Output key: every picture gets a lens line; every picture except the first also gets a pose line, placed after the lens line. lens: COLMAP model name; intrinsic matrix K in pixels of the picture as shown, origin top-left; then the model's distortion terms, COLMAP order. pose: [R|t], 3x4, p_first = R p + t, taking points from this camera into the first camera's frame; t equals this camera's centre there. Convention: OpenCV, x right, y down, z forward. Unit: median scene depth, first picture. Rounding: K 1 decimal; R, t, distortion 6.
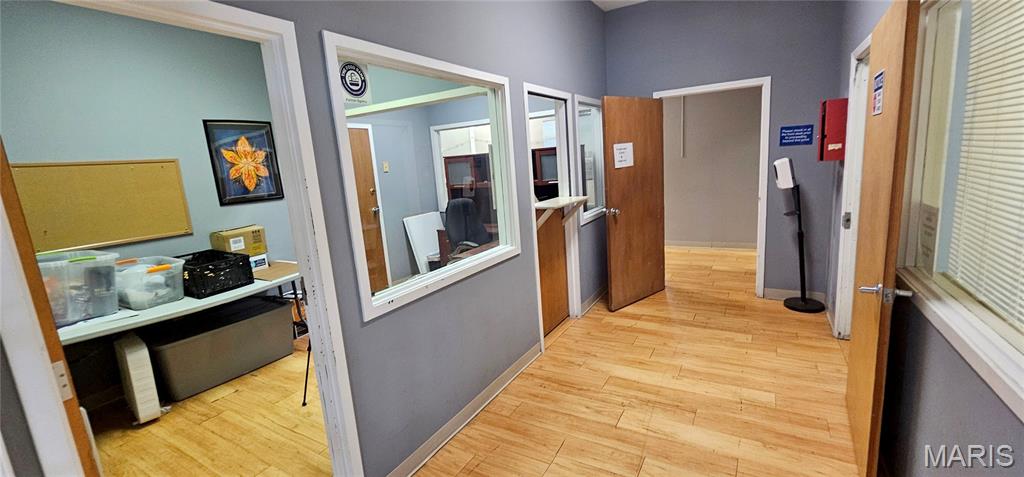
lens RADIAL K [[420.7, 0, 512.0], [0, 420.7, 238.5], [0, 0, 1]] dist [-0.000203, 0.000327]
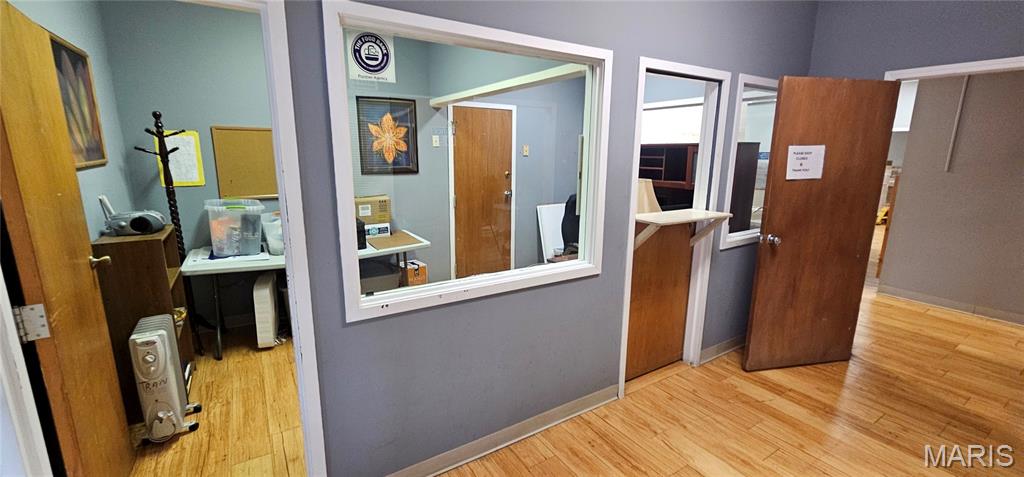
lens RADIAL K [[418.5, 0, 512.0], [0, 418.5, 238.5], [0, 0, 1]] dist [-0.002227, -0.000467]
pose [[0.885660, 0.171237, -0.431606, 0.165537], [-0.154045, 0.985230, 0.074781, -0.052876], [0.438036, 0.000256, 0.898957, 0.170480]]
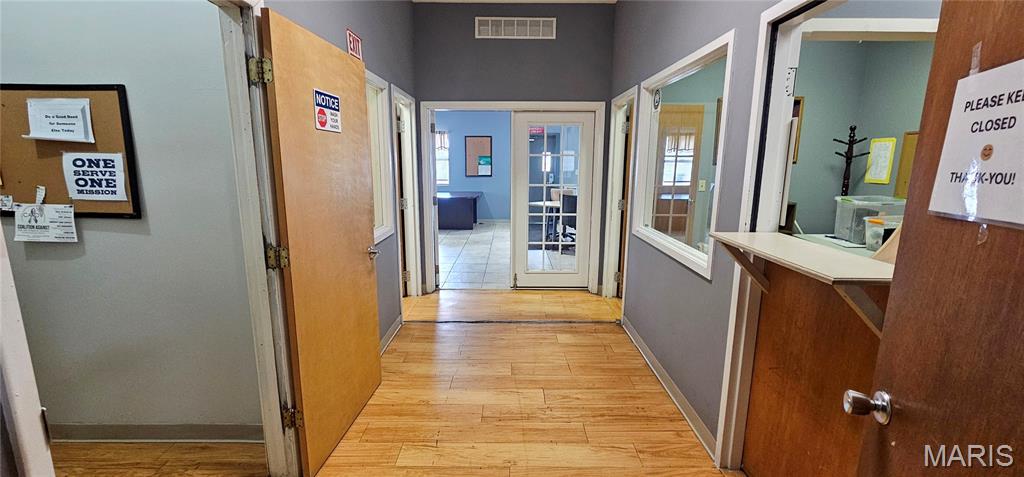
lens RADIAL K [[420.7, 0, 512.0], [0, 420.7, 238.5], [0, 0, 1]] dist [-0.000203, 0.000327]
pose [[-0.858116, 0.162247, -0.487148, 0.523019], [-0.032695, 0.929571, 0.367191, -0.229823], [0.512414, 0.331020, -0.792375, 1.113024]]
